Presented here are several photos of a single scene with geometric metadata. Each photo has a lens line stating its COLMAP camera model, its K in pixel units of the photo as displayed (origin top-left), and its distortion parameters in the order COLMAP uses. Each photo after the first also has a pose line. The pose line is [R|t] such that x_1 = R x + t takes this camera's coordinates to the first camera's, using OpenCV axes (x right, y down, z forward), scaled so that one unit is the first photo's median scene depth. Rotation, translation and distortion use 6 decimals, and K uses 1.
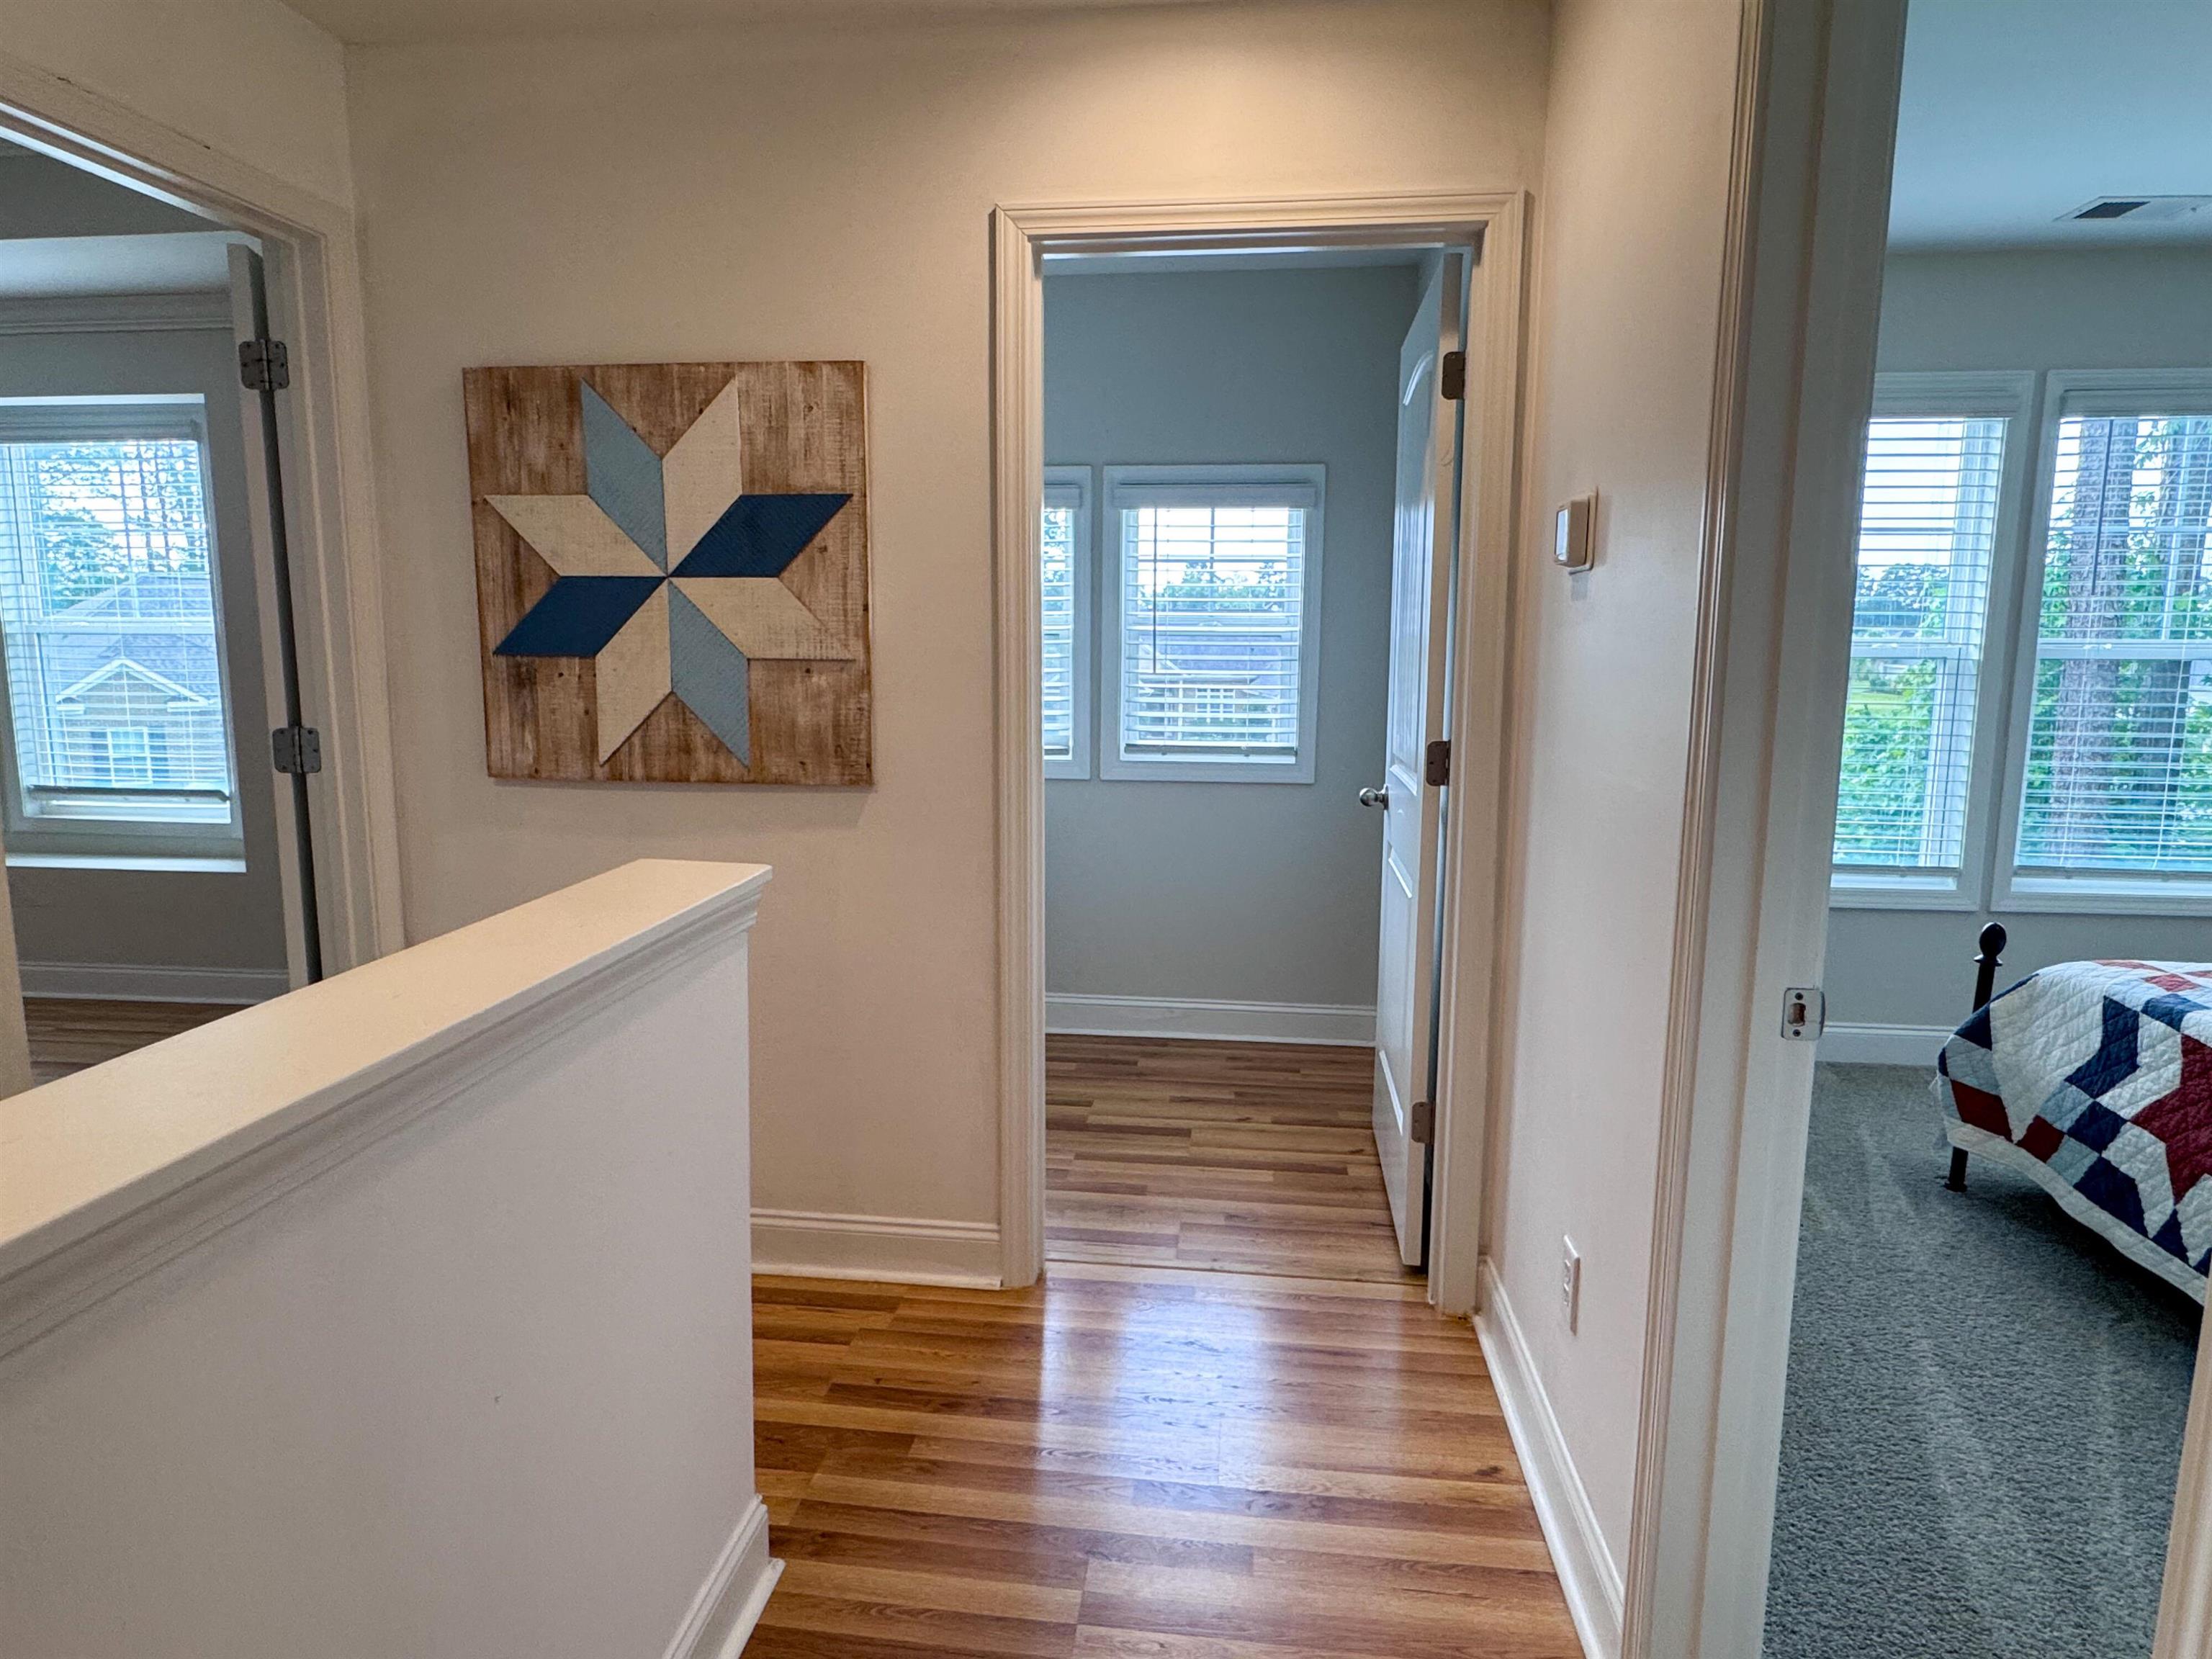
lens RADIAL K [[1278.8, 0, 1101.0], [0, 1278.8, 827.3], [0, 0, 1]] dist [-0.000753, -0.000010]
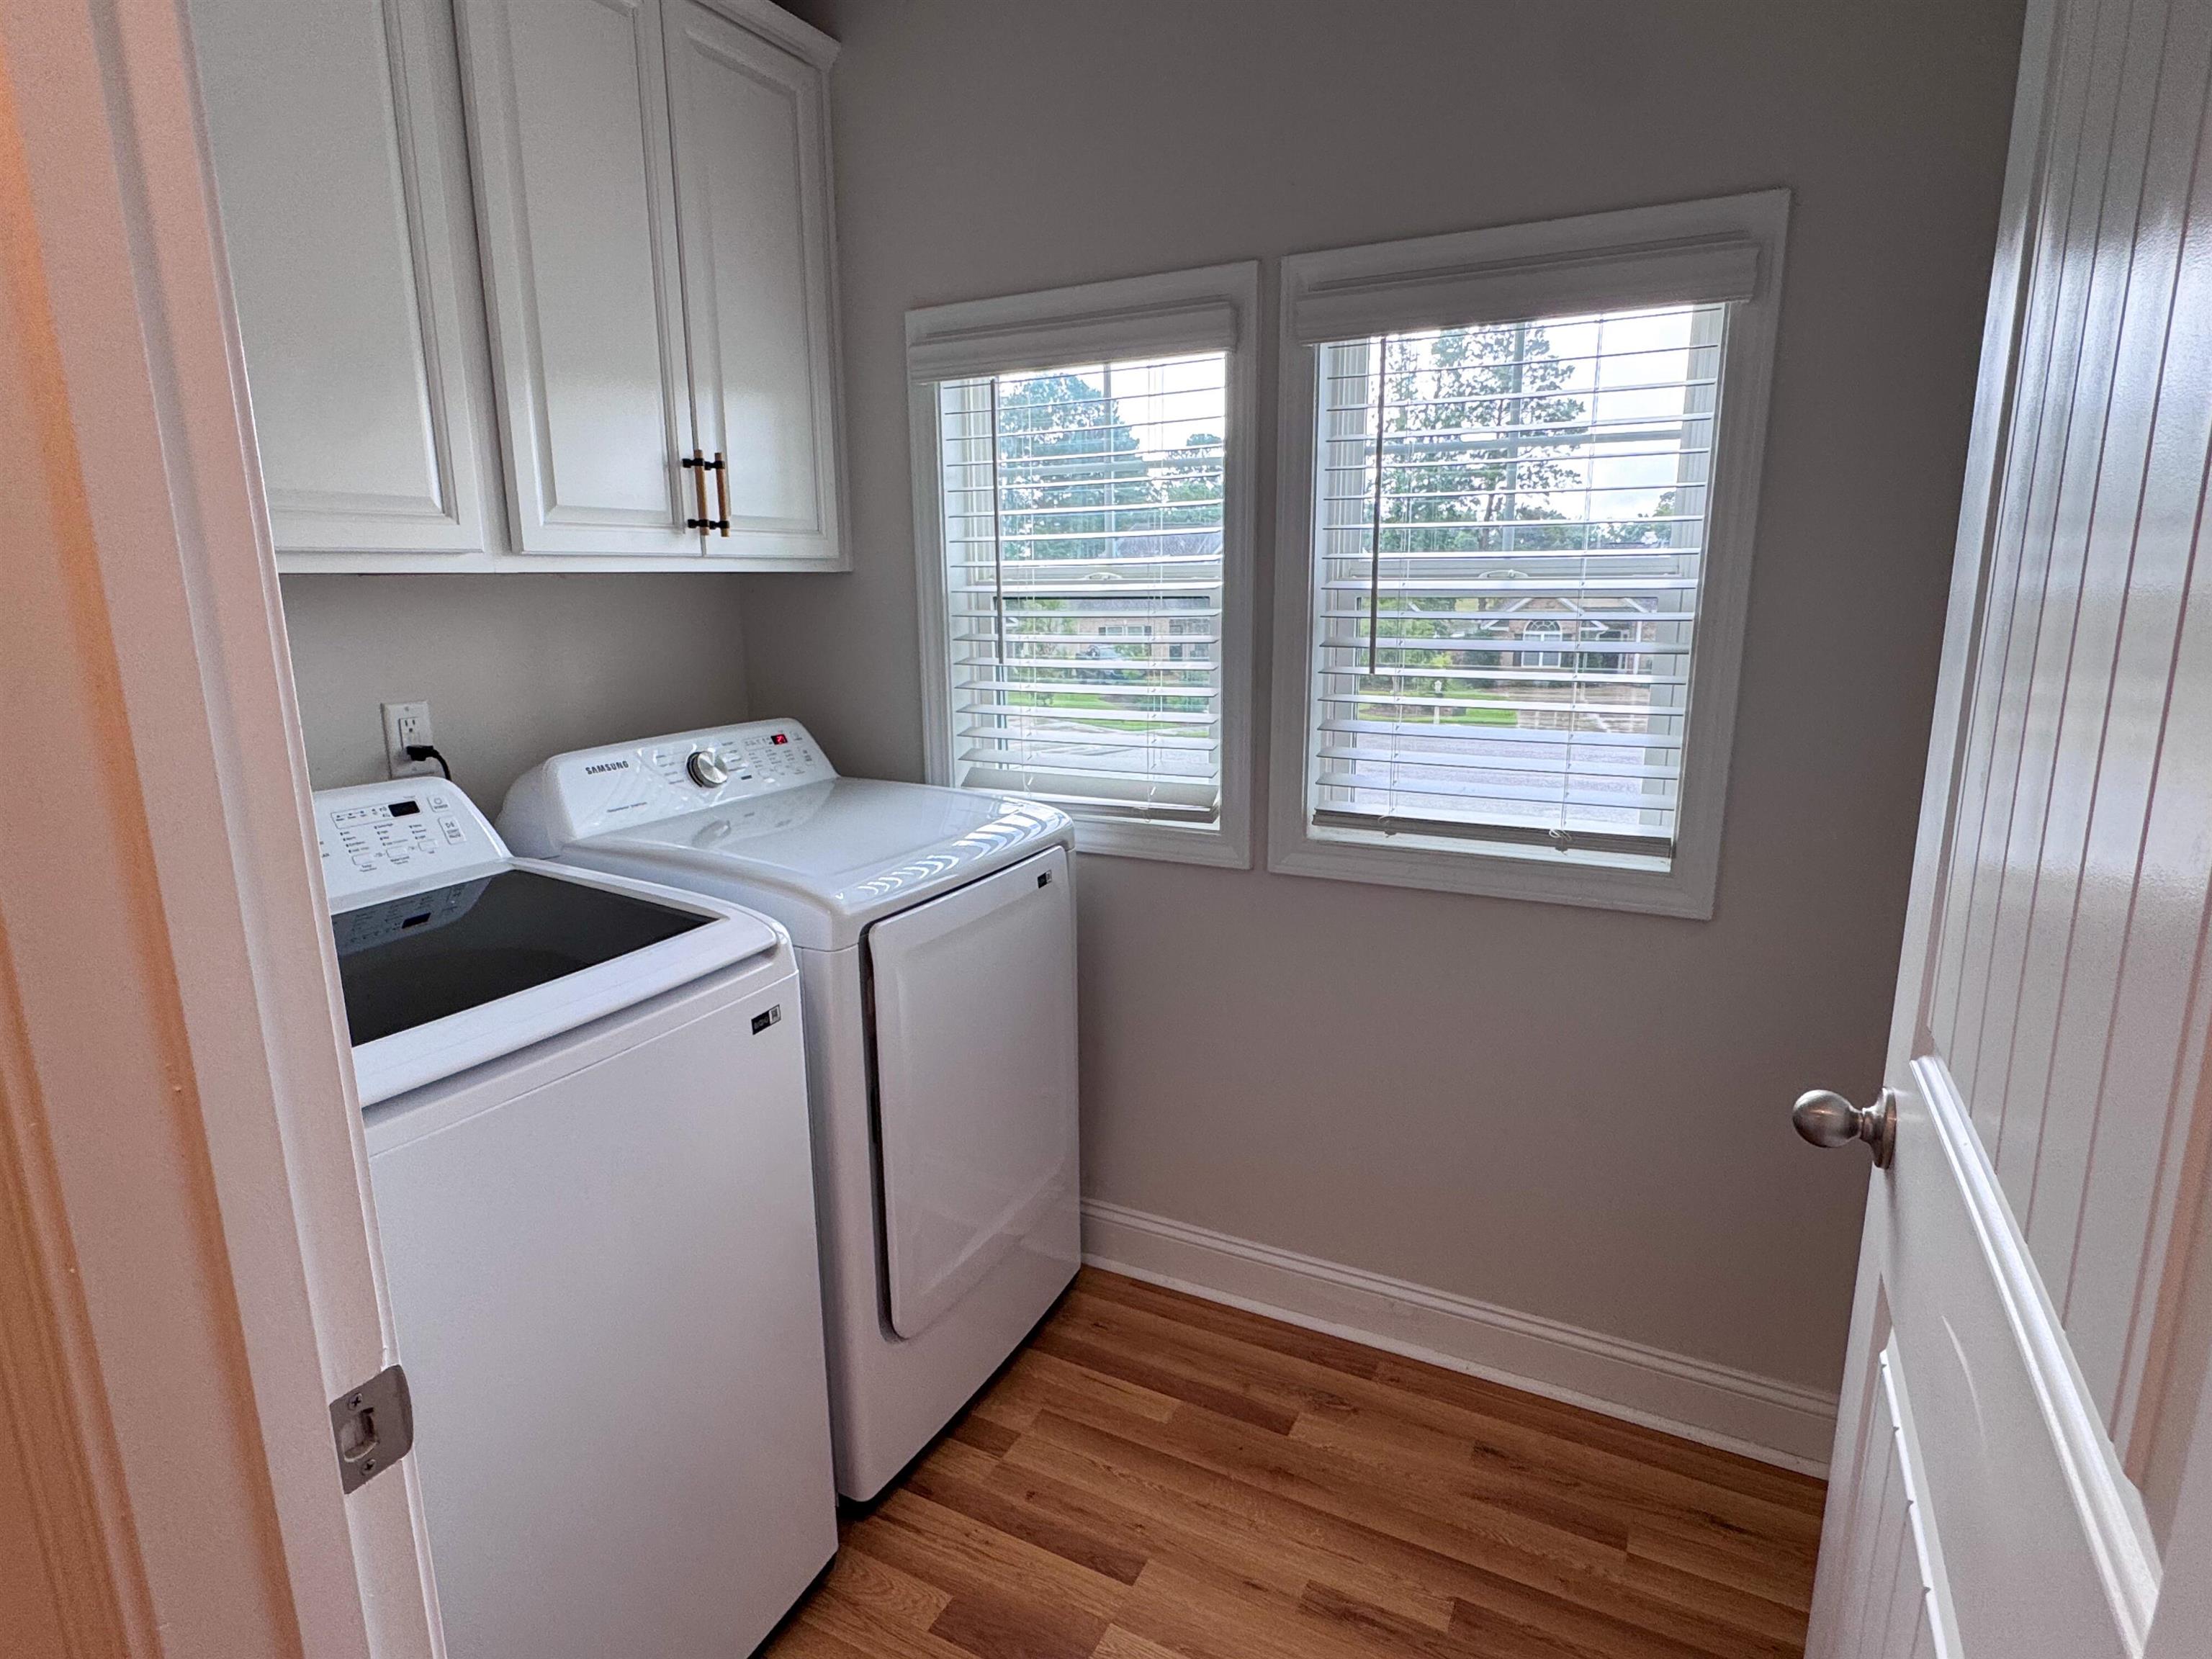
lens RADIAL K [[1173.7, 0, 1104.1], [0, 1173.7, 826.4], [0, 0, 1]] dist [0.005151, 0.000061]
pose [[0.929882, 0.060773, -0.362804, 0.115430], [-0.036337, 0.996610, 0.073809, -0.092233], [0.366059, -0.055451, 0.928938, 0.531212]]
